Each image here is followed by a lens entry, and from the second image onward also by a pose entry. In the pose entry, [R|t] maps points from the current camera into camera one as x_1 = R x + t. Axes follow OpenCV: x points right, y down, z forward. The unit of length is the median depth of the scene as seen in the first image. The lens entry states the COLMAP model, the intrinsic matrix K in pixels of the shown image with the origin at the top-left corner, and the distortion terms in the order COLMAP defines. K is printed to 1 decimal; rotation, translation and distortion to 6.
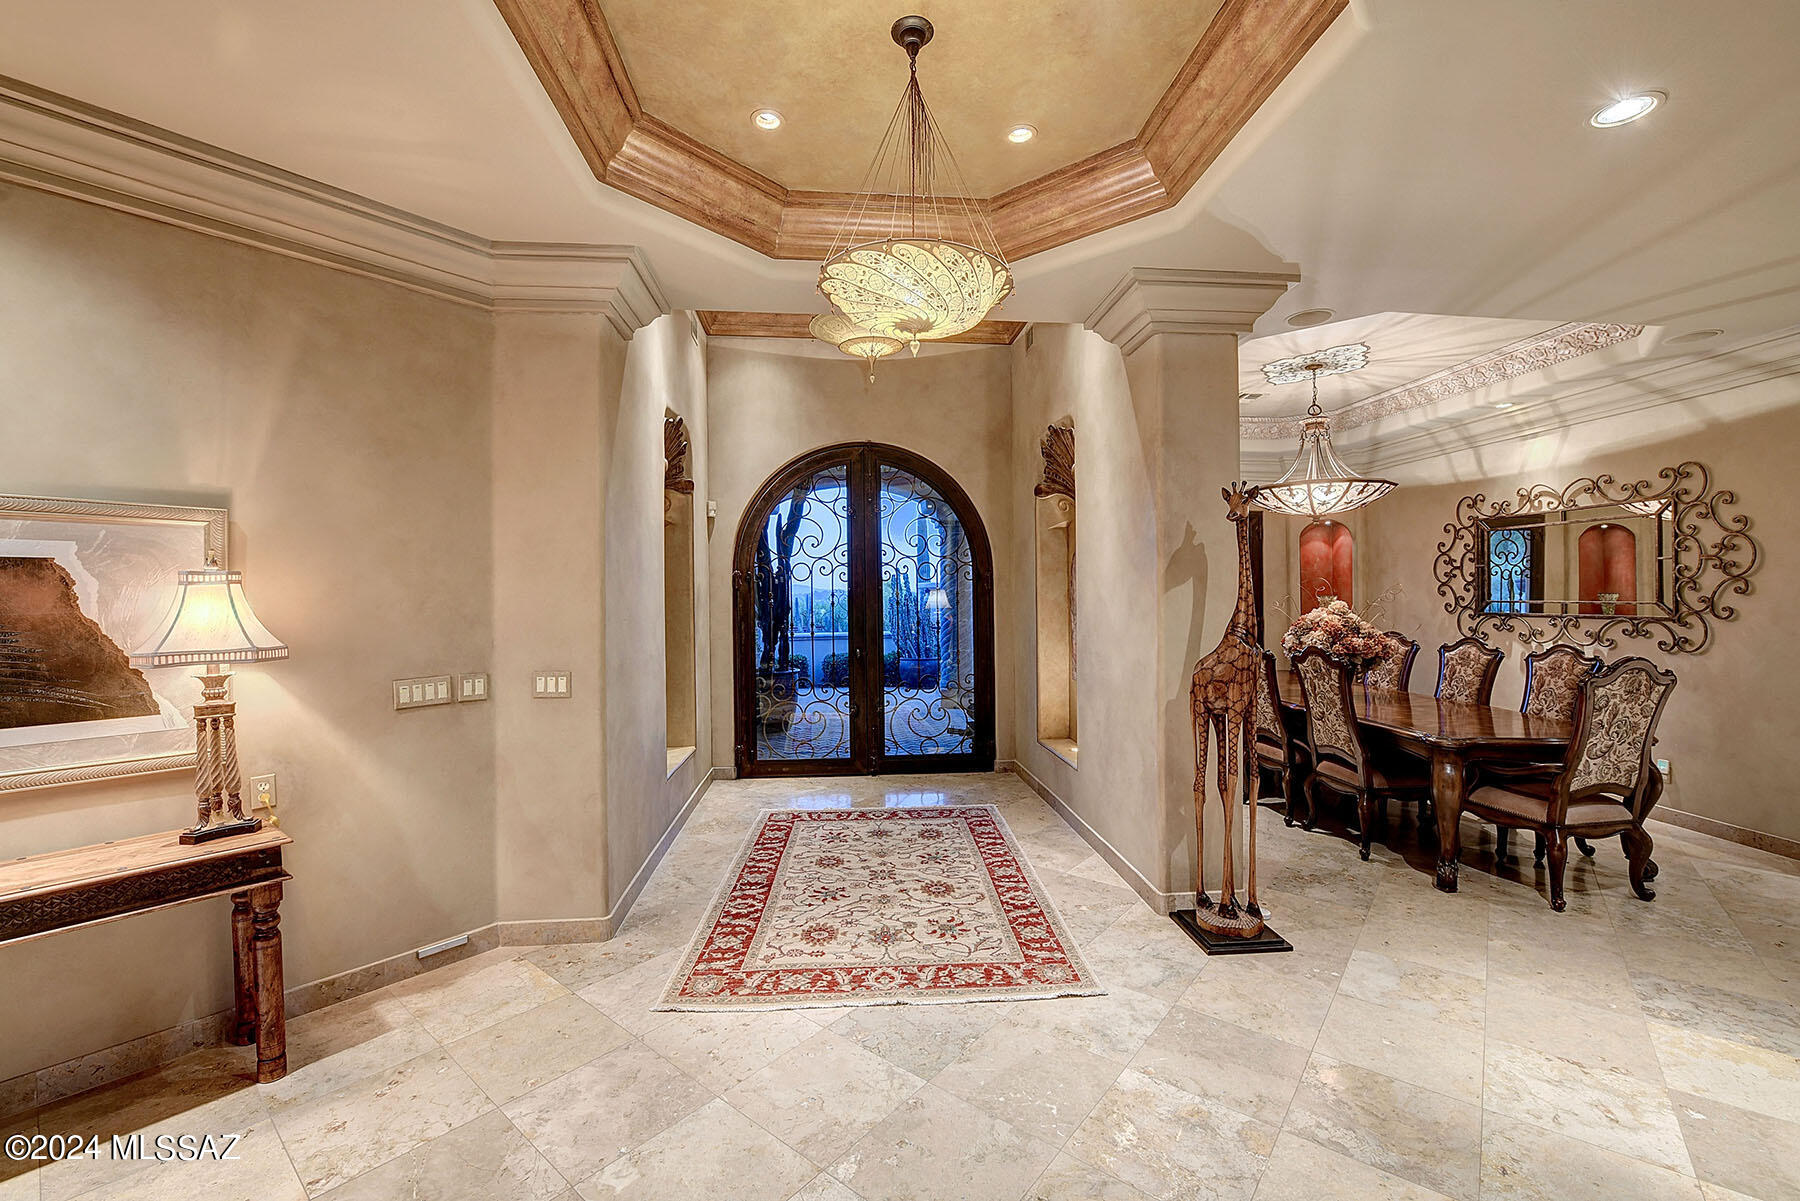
lens RADIAL K [[719.9, 0, 907.0], [0, 719.9, 596.8], [0, 0, 1]] dist [-0.000041, 0.000099]
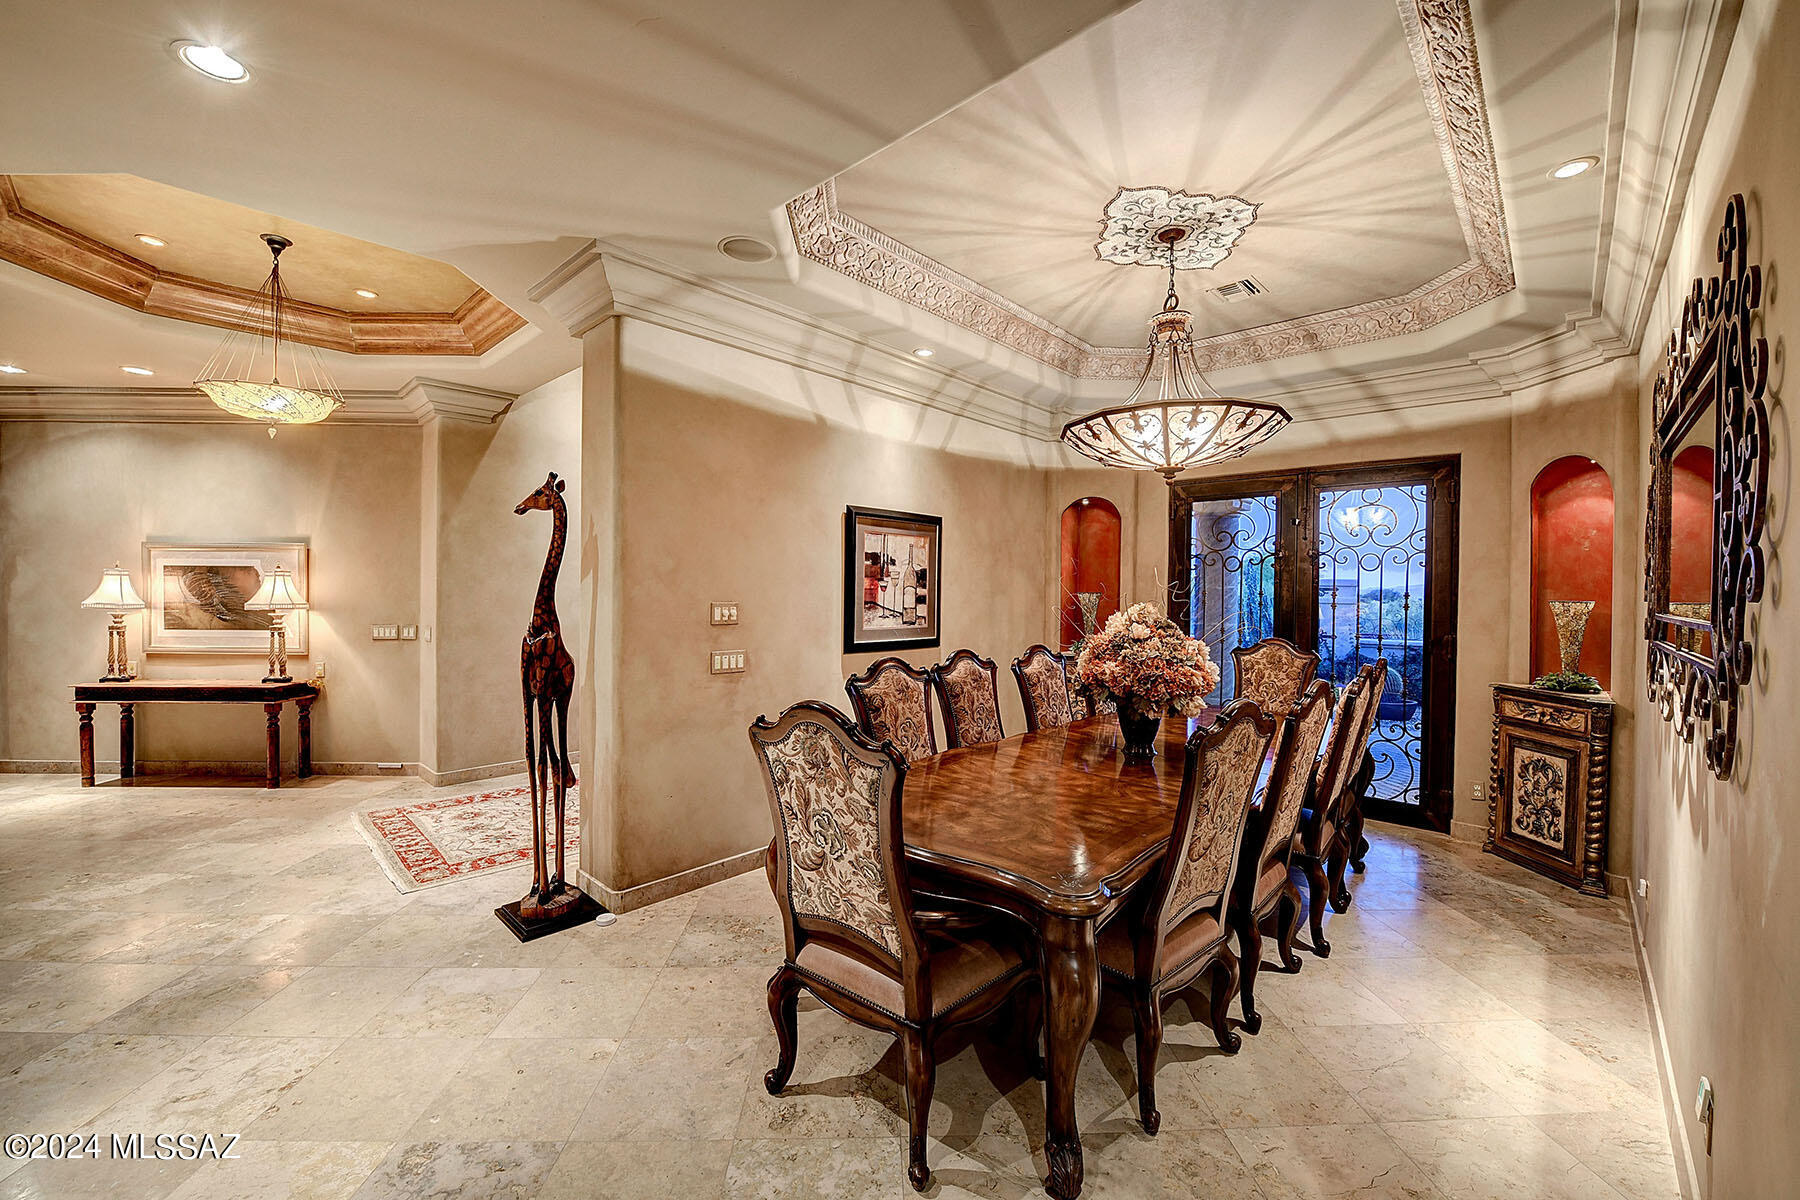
lens RADIAL K [[741.3, 0, 911.3], [0, 741.3, 602.8], [0, 0, 1]] dist [0.000590, 0.000016]
pose [[0.653174, 0.030504, -0.756593, 1.597151], [-0.016623, 0.999525, 0.025947, -0.020303], [0.757025, -0.004371, 0.653371, 0.695983]]
